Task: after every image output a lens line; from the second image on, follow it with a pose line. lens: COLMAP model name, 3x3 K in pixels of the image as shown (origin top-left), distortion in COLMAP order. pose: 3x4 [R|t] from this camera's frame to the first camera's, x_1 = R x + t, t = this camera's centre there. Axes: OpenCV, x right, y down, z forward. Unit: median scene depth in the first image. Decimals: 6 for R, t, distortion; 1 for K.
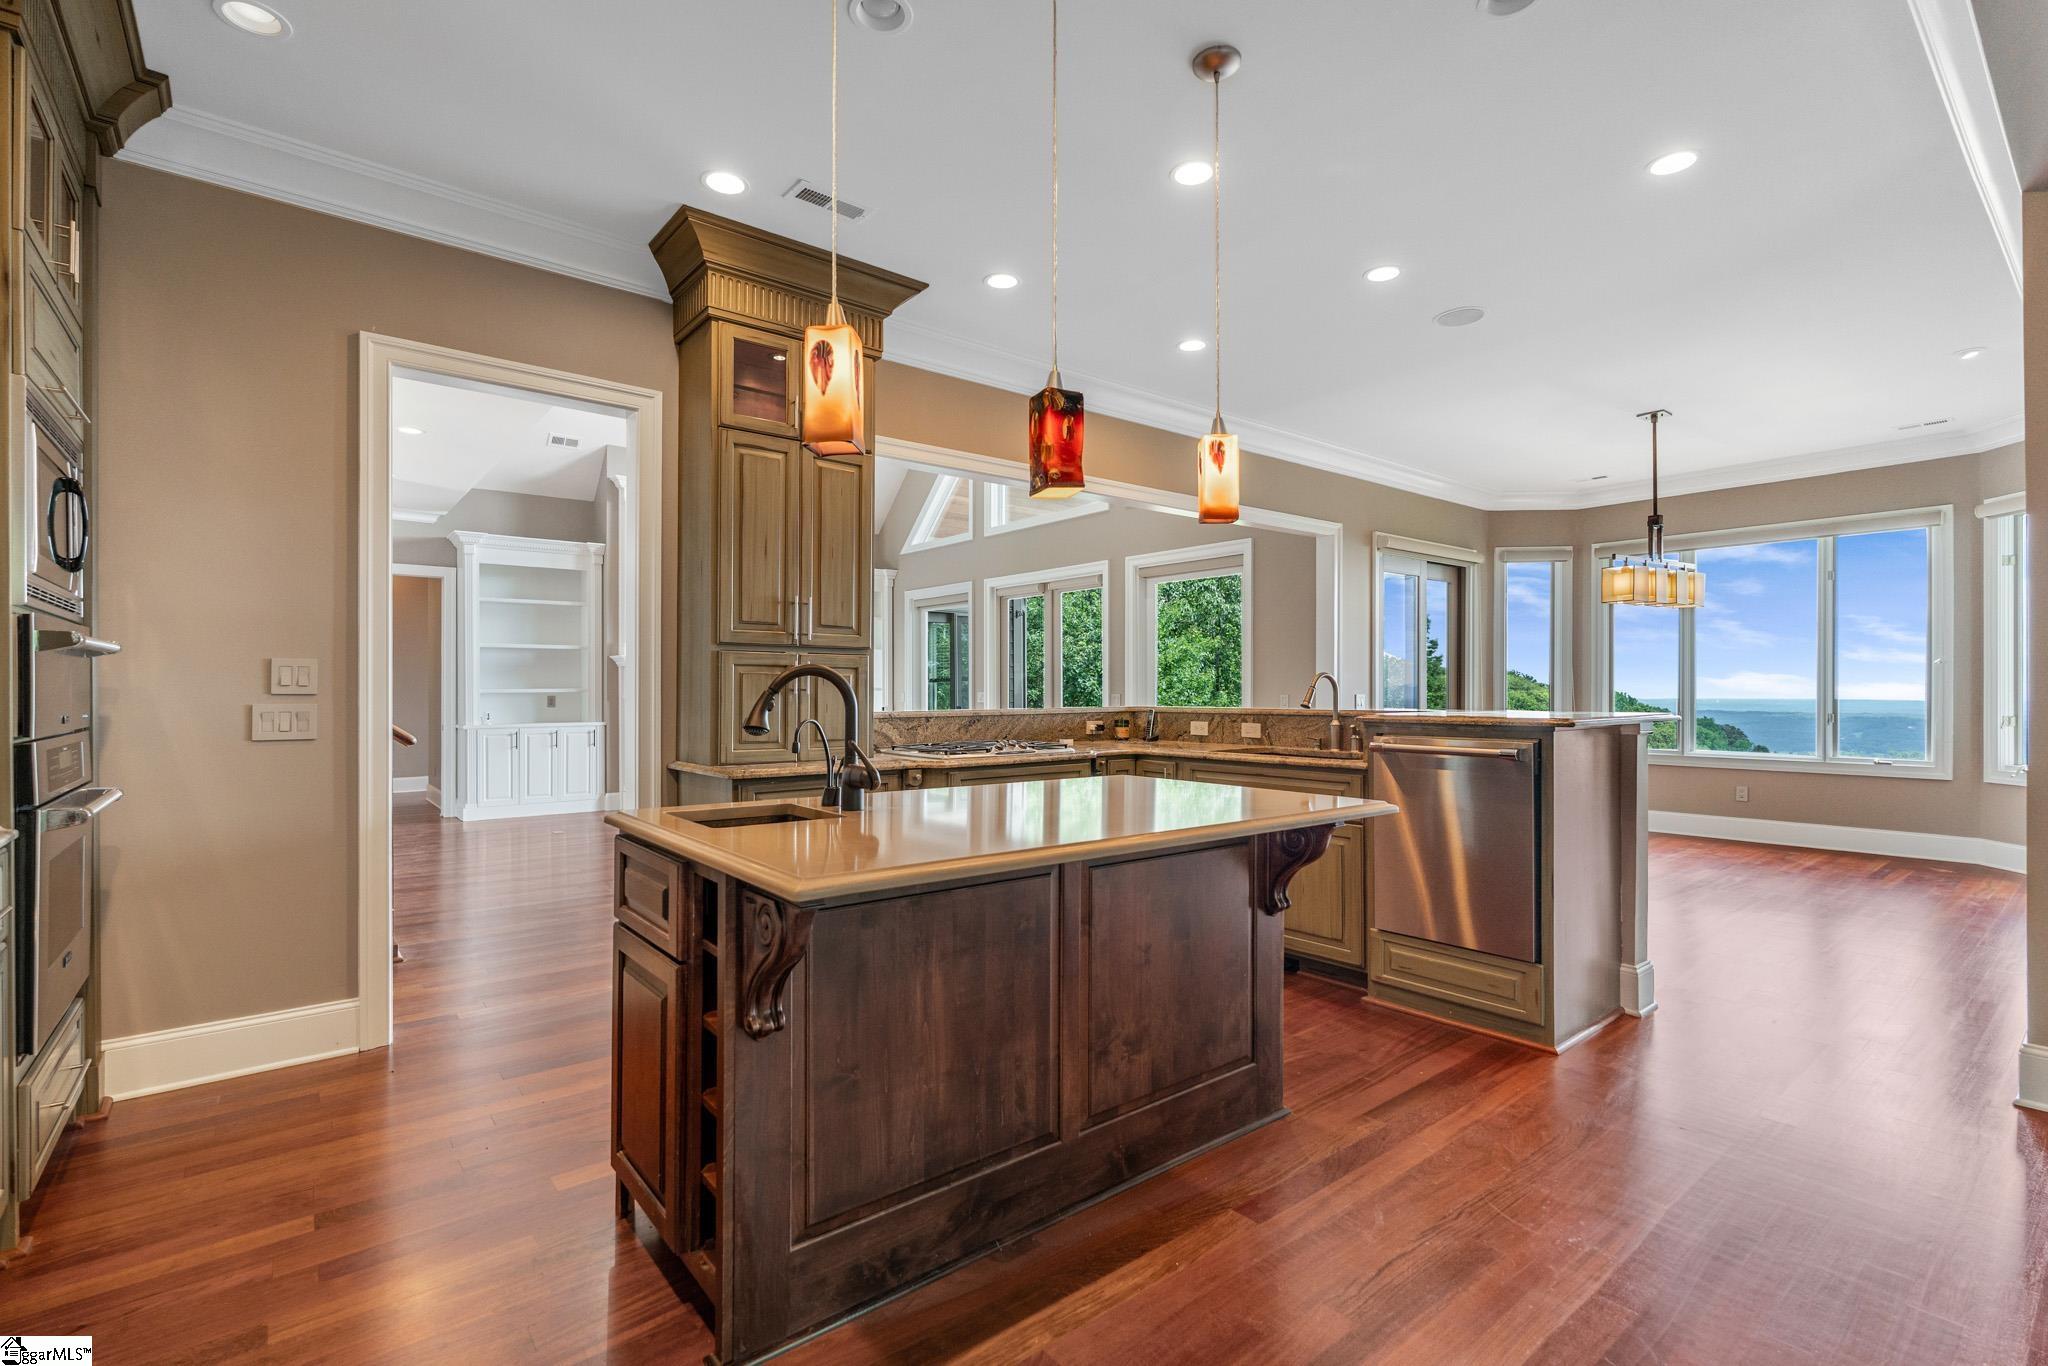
lens RADIAL K [[923.4, 0, 1028.1], [0, 923.4, 686.1], [0, 0, 1]] dist [-0.001507, 0.000361]
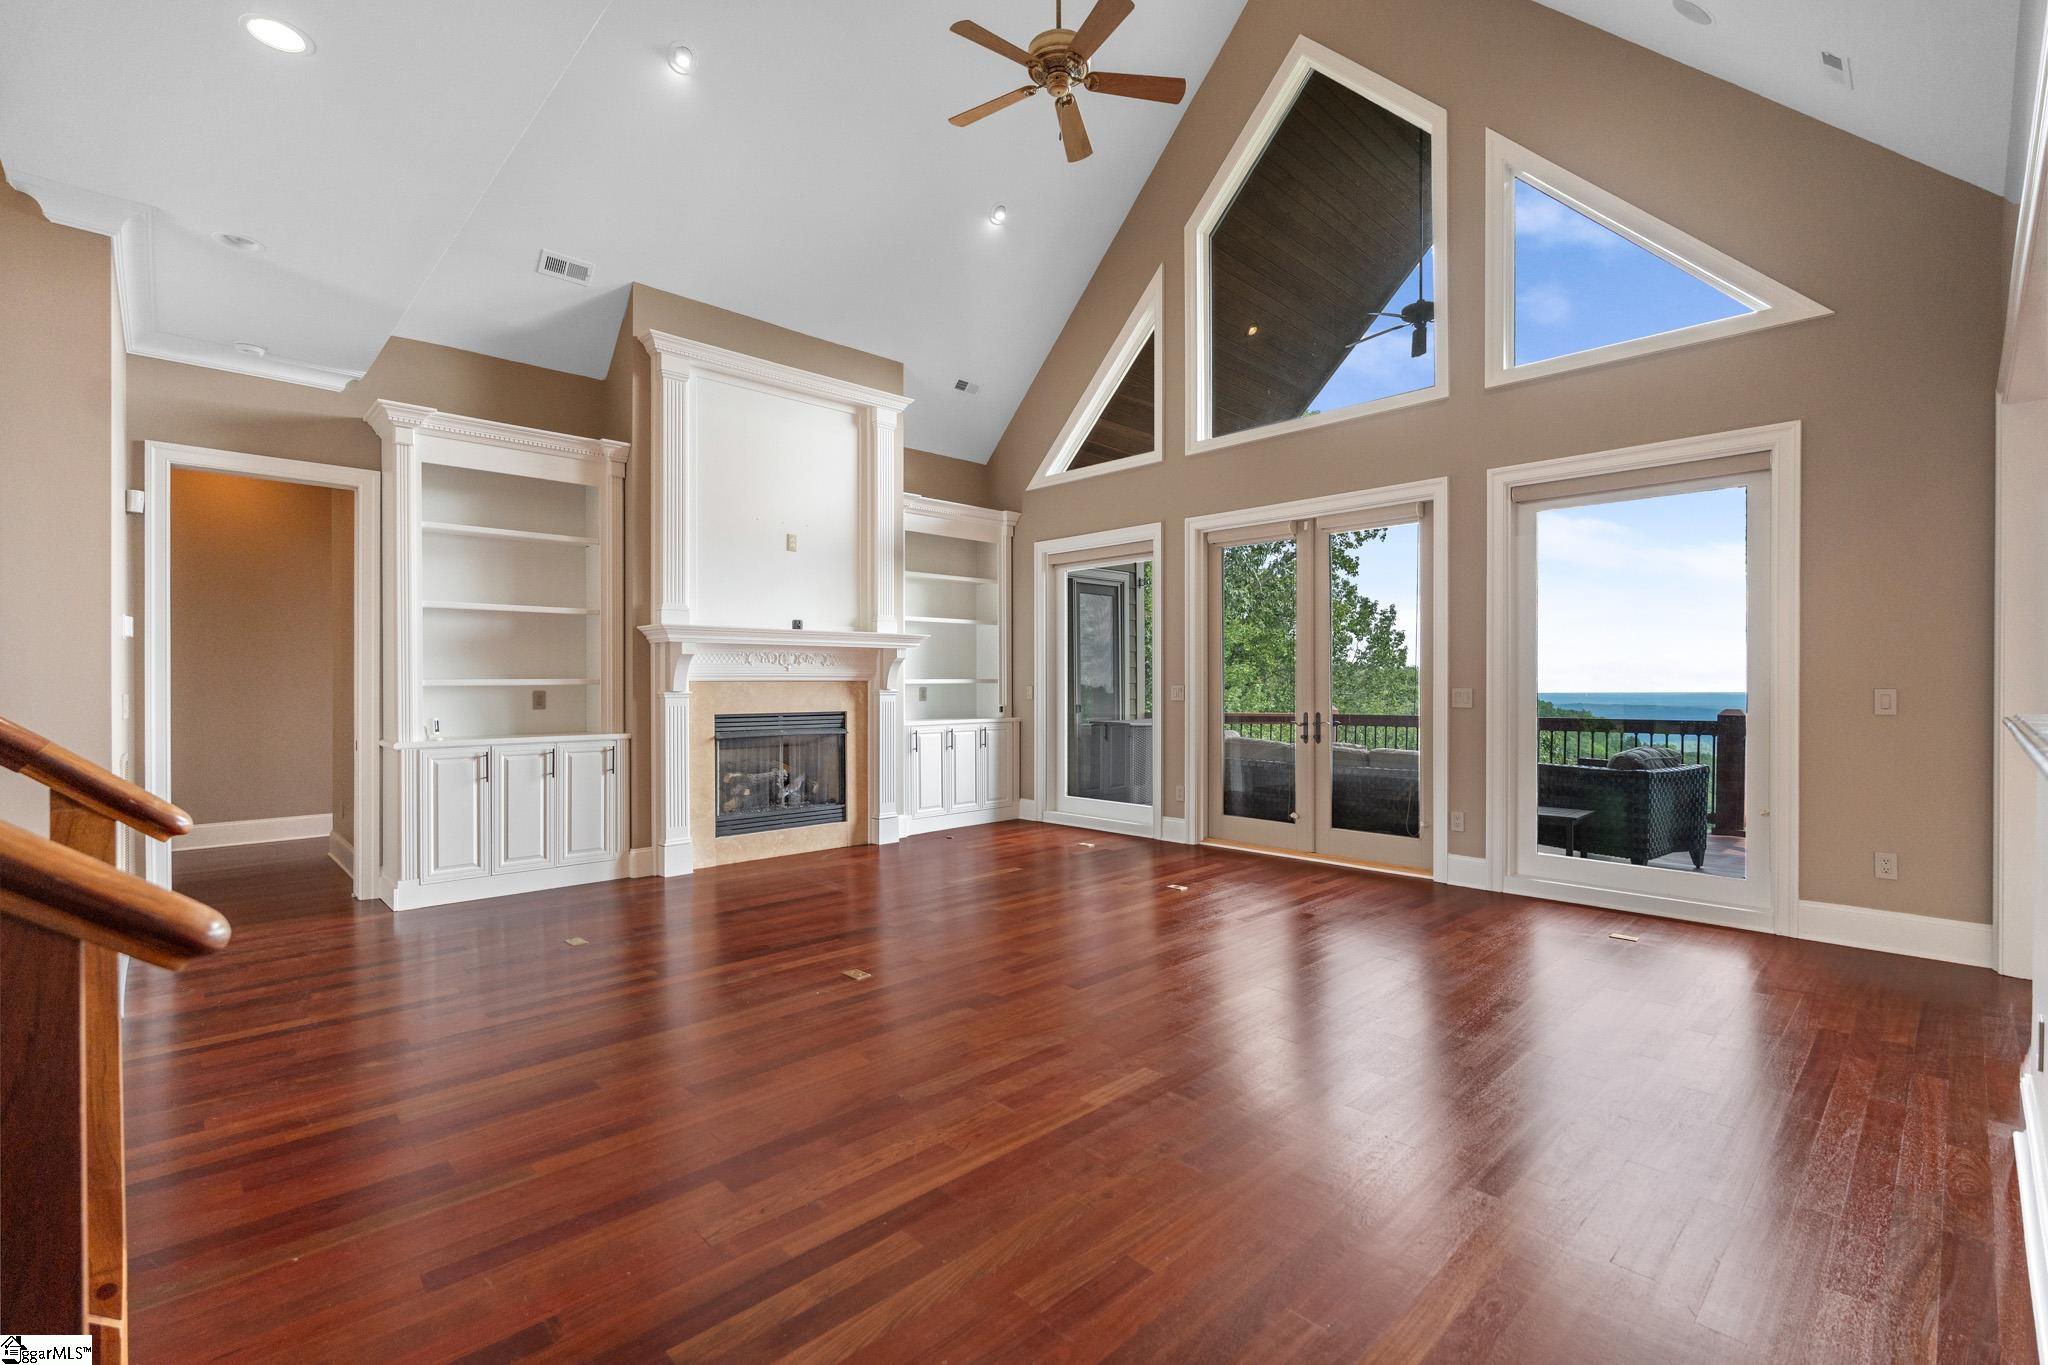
lens RADIAL K [[923.4, 0, 1013.5], [0, 923.4, 683.2], [0, 0, 1]] dist [-0.001507, 0.000361]
pose [[0.998361, -0.000100, 0.057226, -0.245614], [-0.000105, 0.999994, 0.003583, 0.003090], [-0.057226, -0.003583, 0.998355, 0.382652]]
